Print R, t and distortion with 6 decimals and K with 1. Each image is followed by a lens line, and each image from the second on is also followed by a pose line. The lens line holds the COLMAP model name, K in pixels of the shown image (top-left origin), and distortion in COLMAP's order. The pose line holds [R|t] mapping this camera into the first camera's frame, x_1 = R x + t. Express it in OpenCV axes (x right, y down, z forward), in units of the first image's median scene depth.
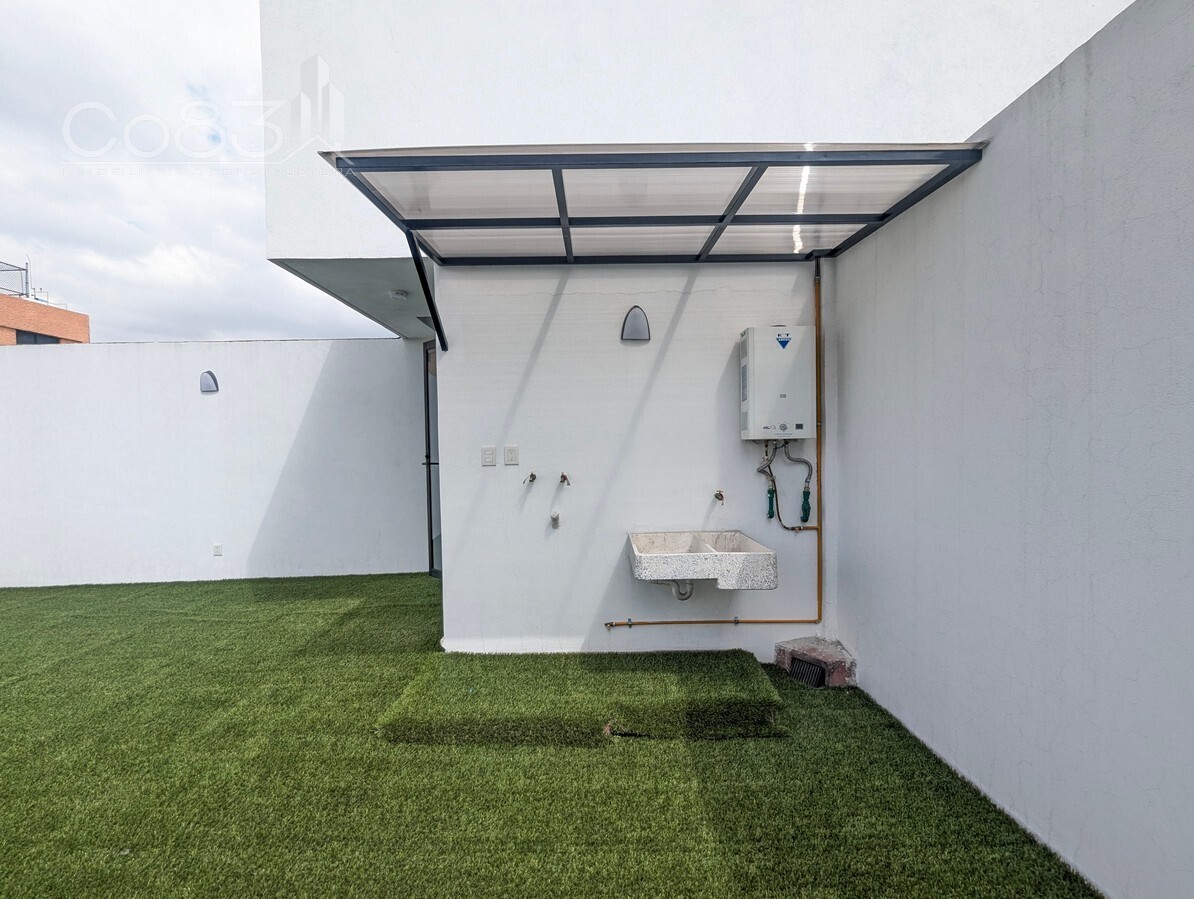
lens RADIAL K [[495.0, 0, 600.1], [0, 495.0, 447.9], [0, 0, 1]] dist [0.003362, -0.001080]
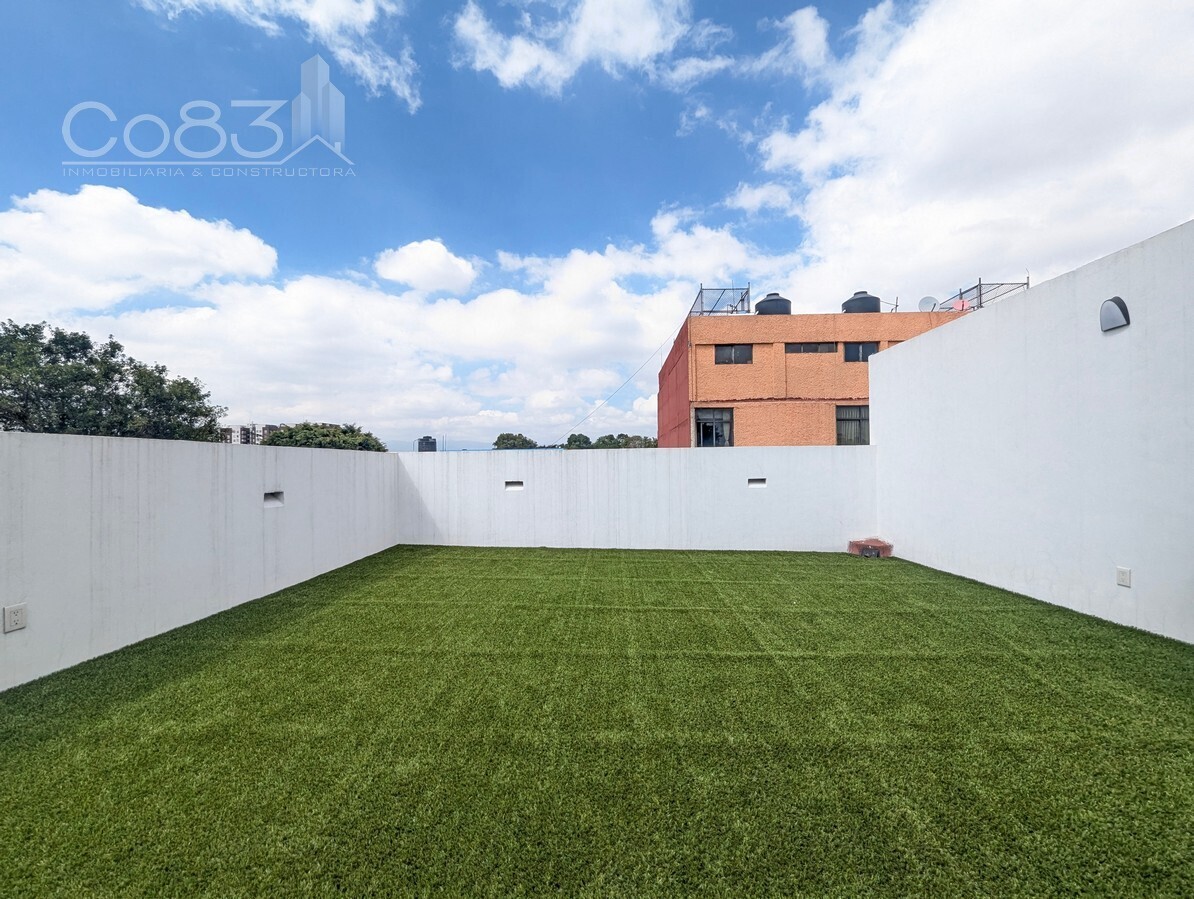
lens RADIAL K [[495.0, 0, 599.1], [0, 495.0, 449.6], [0, 0, 1]] dist [0.003362, -0.001080]
pose [[-0.034010, -0.022036, -0.999179, -0.161067], [0.012984, 0.999663, -0.022488, 0.068517], [0.999337, -0.013738, -0.033713, 0.466462]]
